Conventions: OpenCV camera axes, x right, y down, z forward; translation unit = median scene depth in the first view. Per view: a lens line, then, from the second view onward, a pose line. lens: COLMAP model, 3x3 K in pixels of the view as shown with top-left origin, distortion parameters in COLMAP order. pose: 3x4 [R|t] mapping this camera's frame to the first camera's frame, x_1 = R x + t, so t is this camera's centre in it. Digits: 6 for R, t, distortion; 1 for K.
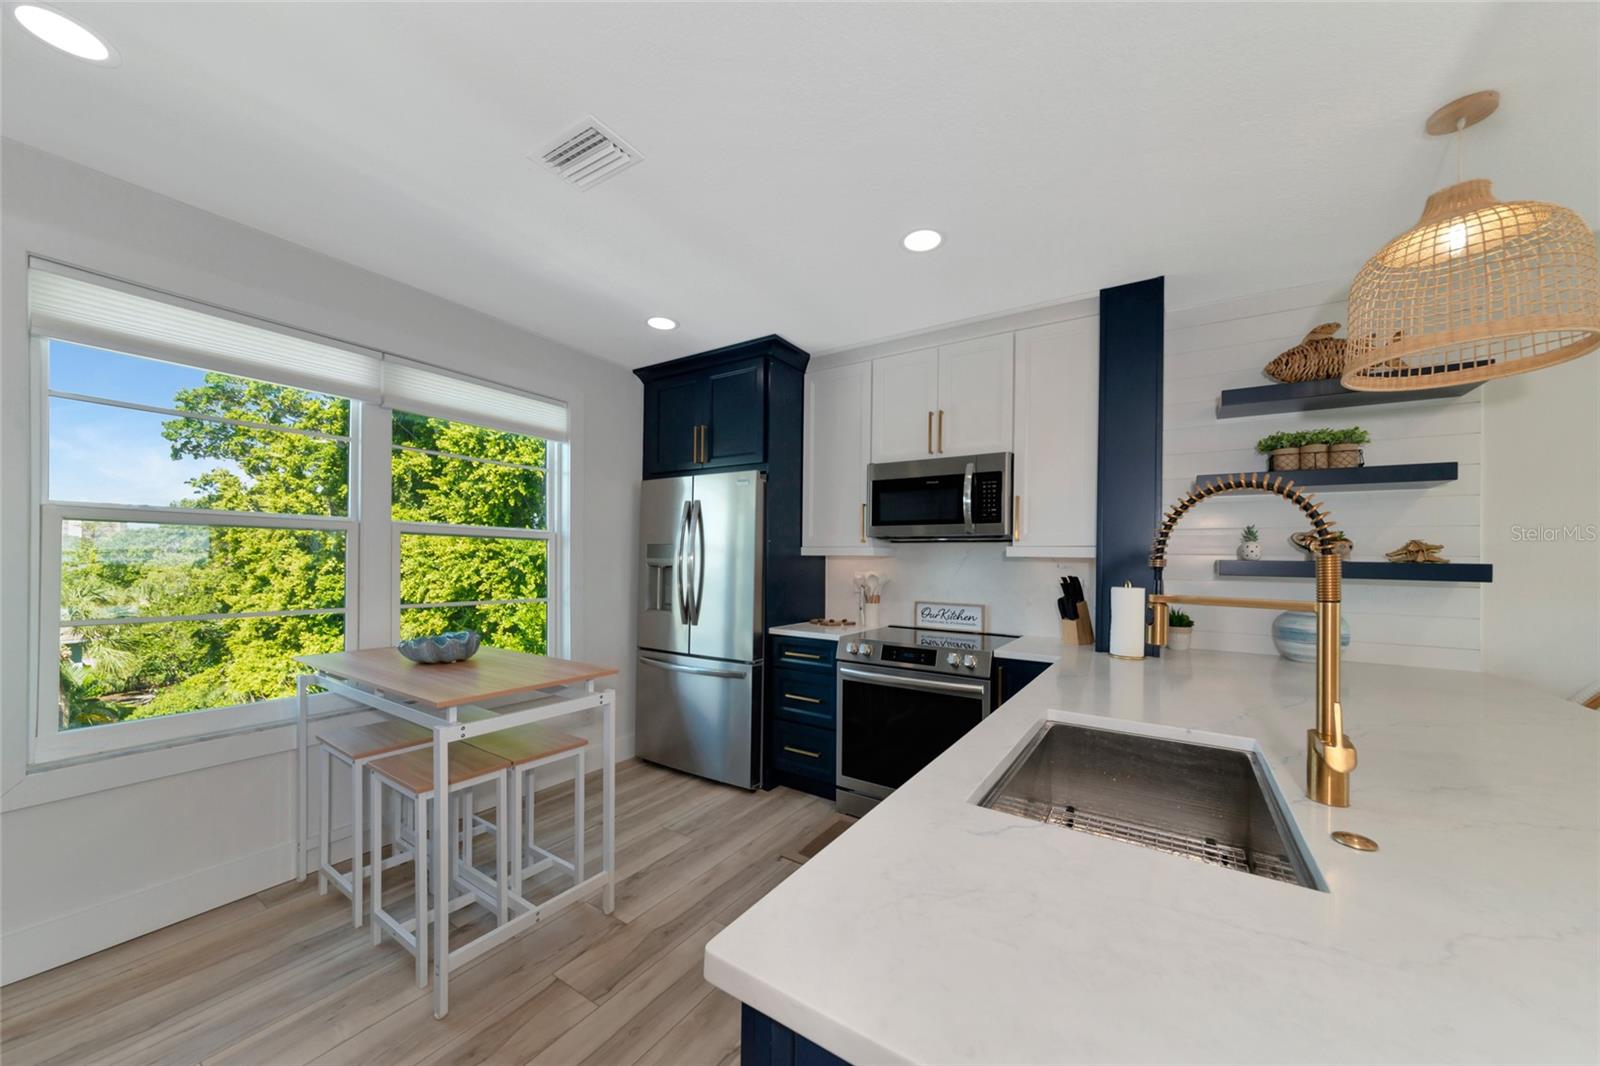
lens RADIAL K [[571.7, 0, 811.7], [0, 571.7, 567.0], [0, 0, 1]] dist [-0.031233, 0.008407]
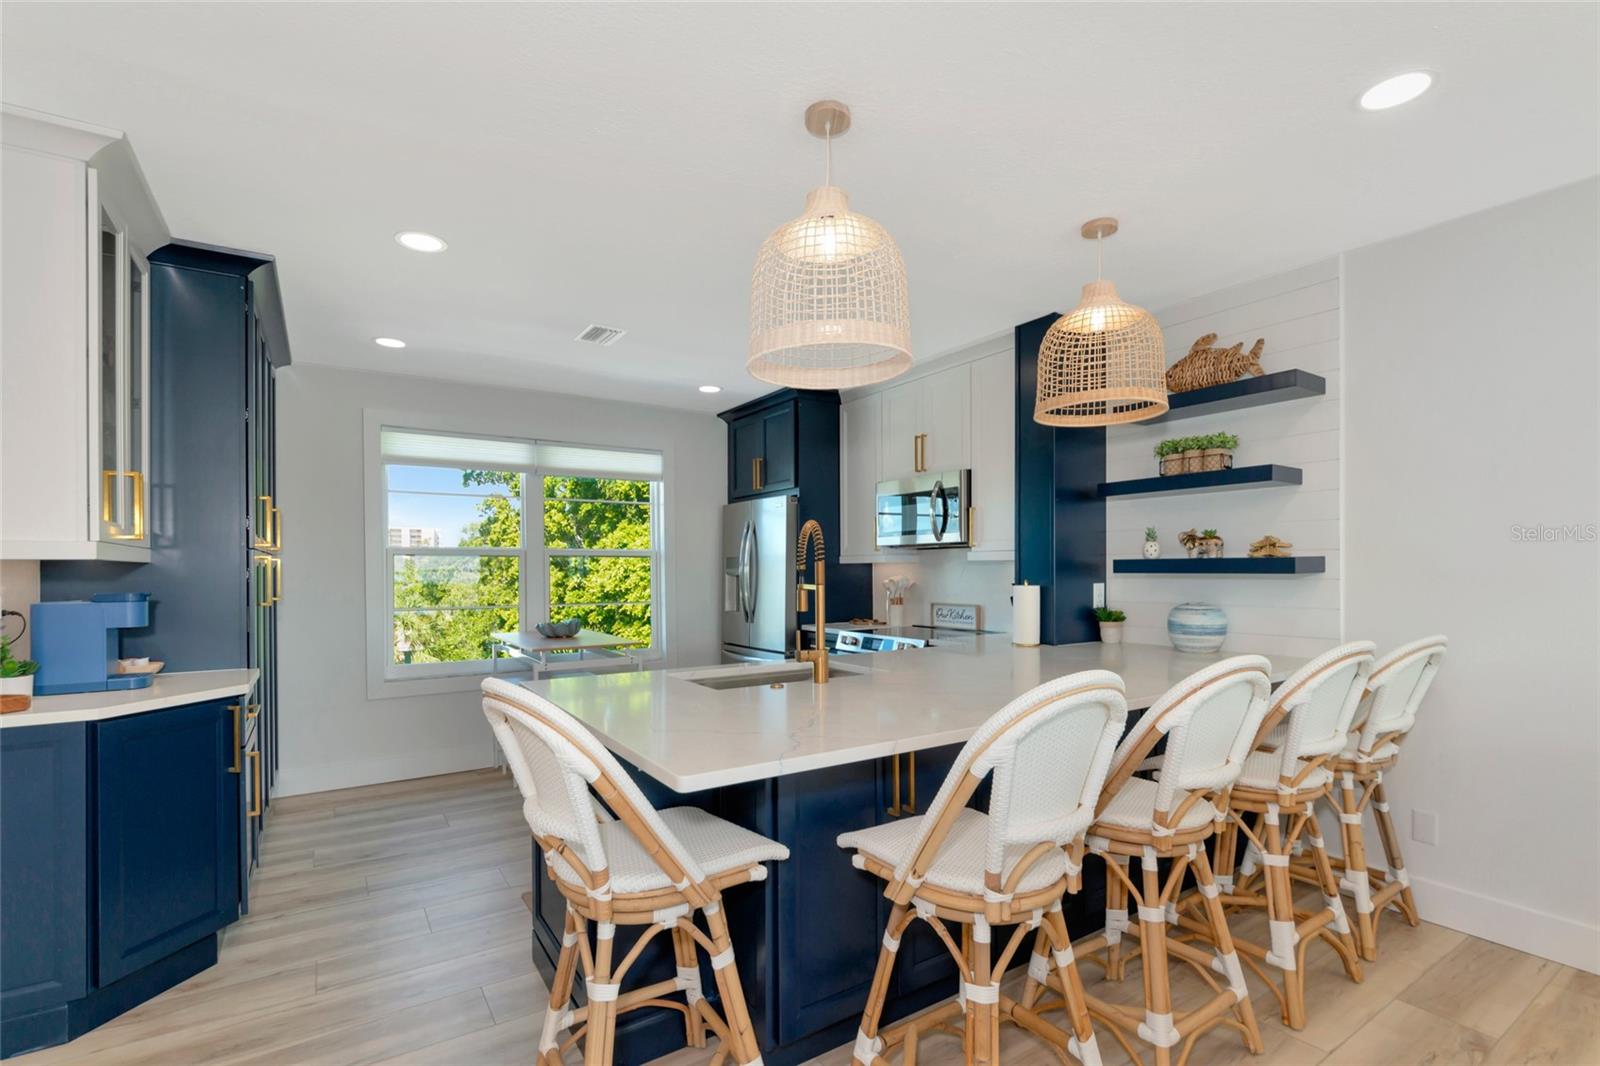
lens RADIAL K [[745.2, 0, 808.7], [0, 745.2, 574.5], [0, 0, 1]] dist [-0.050320, -0.000086]
pose [[0.911395, -0.018159, -0.411132, 0.513420], [0.016437, 0.999835, -0.007723, 0.011750], [0.411204, 0.000281, 0.911543, -0.373670]]
